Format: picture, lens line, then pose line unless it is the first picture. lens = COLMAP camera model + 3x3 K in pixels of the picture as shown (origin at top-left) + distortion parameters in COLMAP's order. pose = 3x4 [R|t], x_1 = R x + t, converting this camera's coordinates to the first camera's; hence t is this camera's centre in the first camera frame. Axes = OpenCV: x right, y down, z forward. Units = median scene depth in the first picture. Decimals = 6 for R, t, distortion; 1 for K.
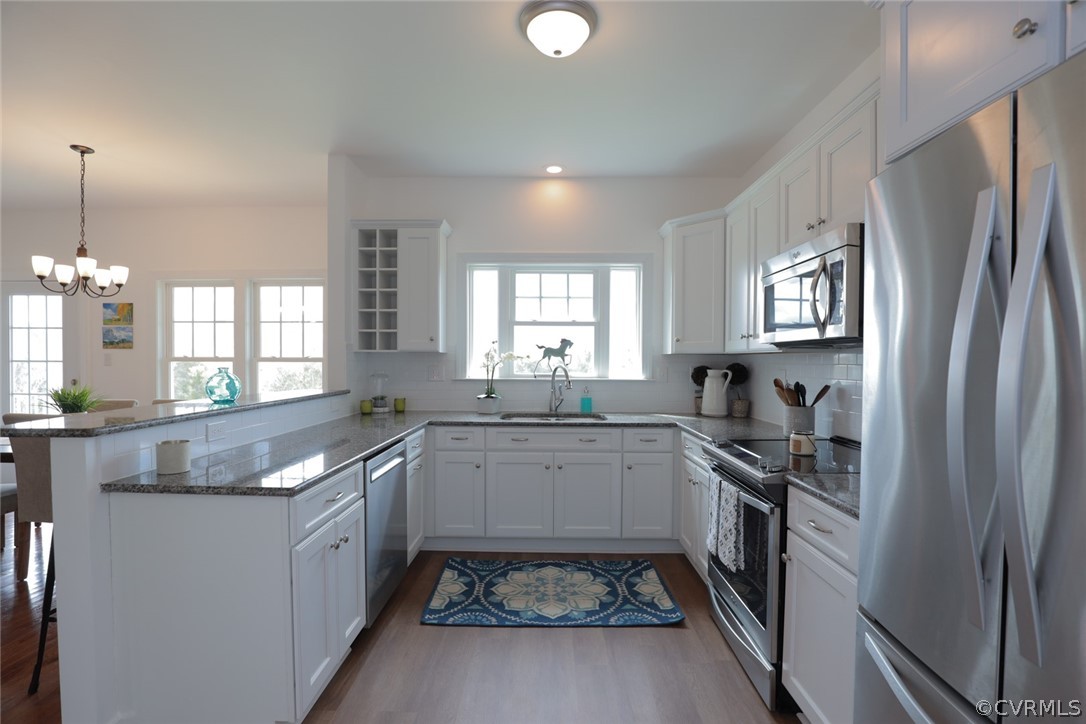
lens RADIAL K [[495.2, 0, 541.8], [0, 495.2, 366.0], [0, 0, 1]] dist [-0.013984, -0.000276]
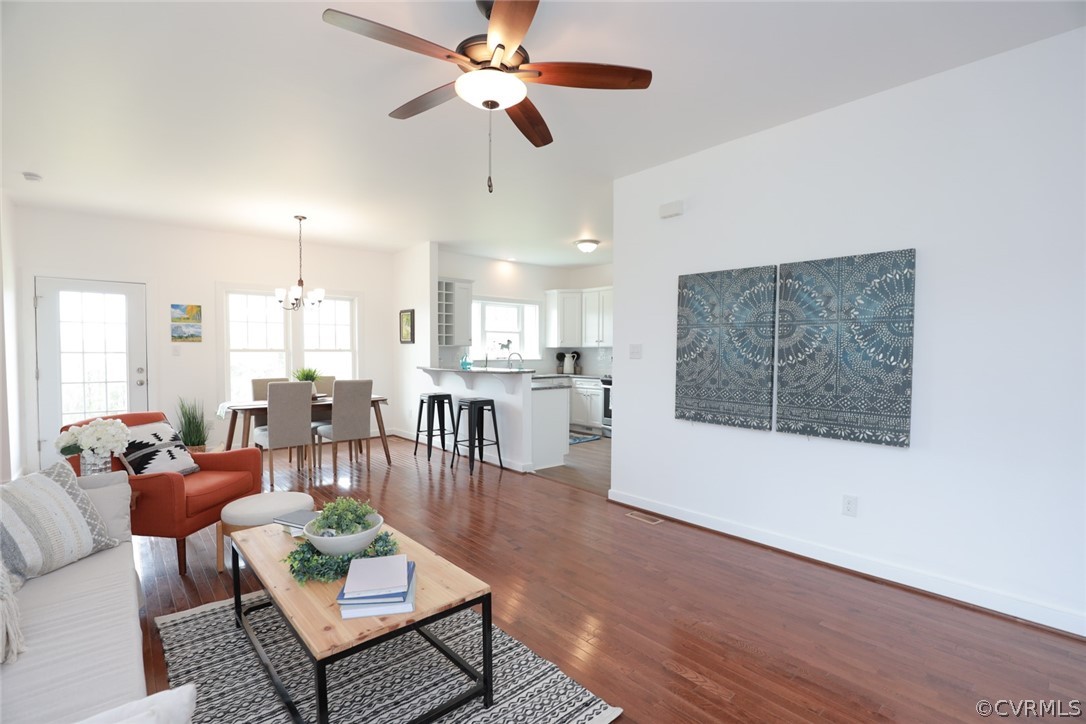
lens RADIAL K [[495.2, 0, 542.3], [0, 495.2, 362.5], [0, 0, 1]] dist [-0.013984, -0.000276]
pose [[0.739972, -0.019936, 0.672342, -1.222306], [0.008985, 0.999764, 0.019756, -0.000080], [-0.672577, -0.008578, 0.739977, -0.607430]]
